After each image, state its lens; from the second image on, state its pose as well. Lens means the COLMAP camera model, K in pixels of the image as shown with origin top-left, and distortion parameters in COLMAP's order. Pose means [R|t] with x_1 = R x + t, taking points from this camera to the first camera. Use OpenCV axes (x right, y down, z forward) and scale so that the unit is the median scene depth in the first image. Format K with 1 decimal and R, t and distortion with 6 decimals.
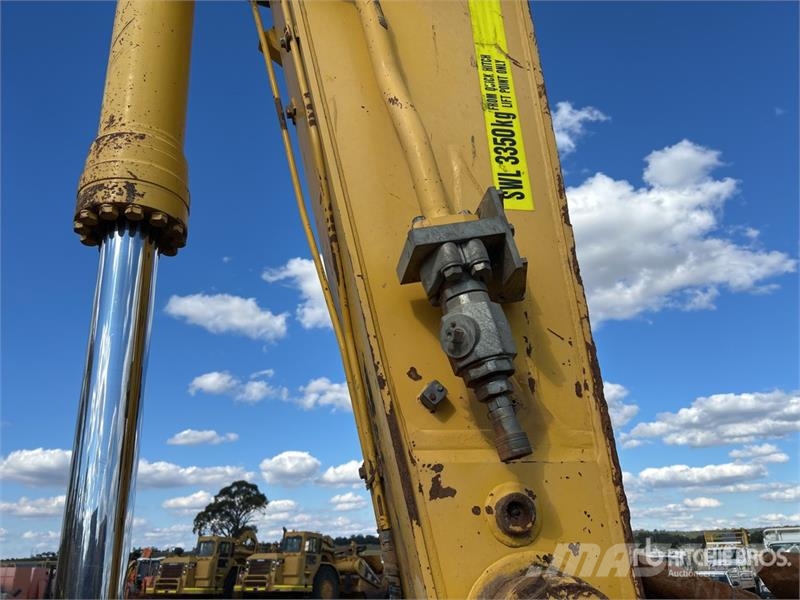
lens RADIAL K [[614.0, 0, 400.0], [0, 614.0, 300.0], [0, 0, 1]] dist [0.084286, -0.090516]
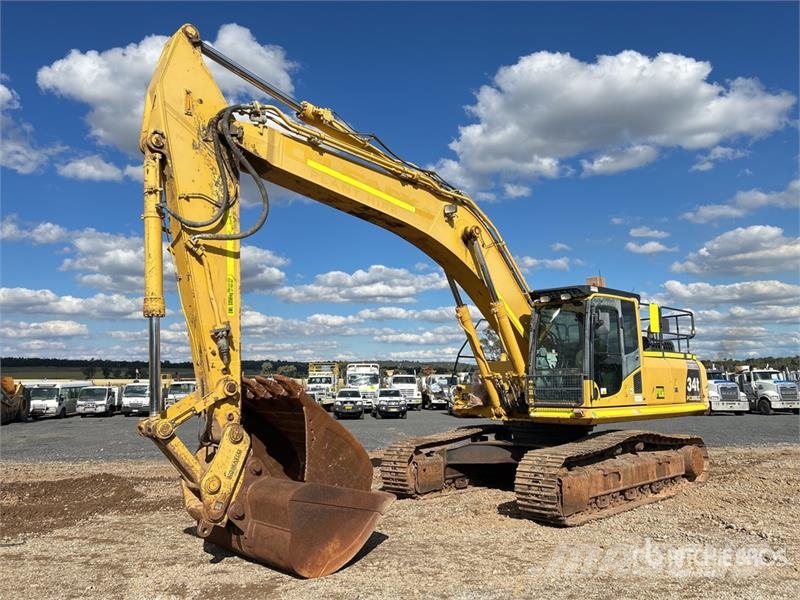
lens RADIAL K [[614.0, 0, 400.0], [0, 614.0, 300.0], [0, 0, 1]] dist [0.084286, -0.090516]
pose [[0.849636, 0.087269, 0.520099, -1.626705], [-0.213381, 0.958767, 0.187707, -1.910150], [-0.482273, -0.270462, 0.833225, -4.924644]]
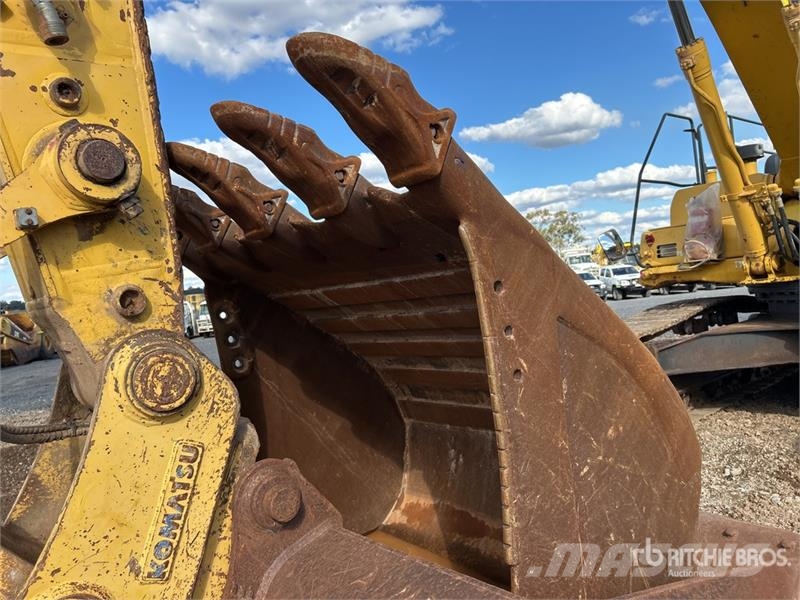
lens RADIAL K [[614.0, 0, 400.0], [0, 614.0, 300.0], [0, 0, 1]] dist [0.084286, -0.090516]
pose [[0.873384, -0.077354, 0.480850, 0.122449], [-0.103454, 0.935310, 0.338369, 0.213620], [-0.475918, -0.345271, 0.808882, -0.629784]]
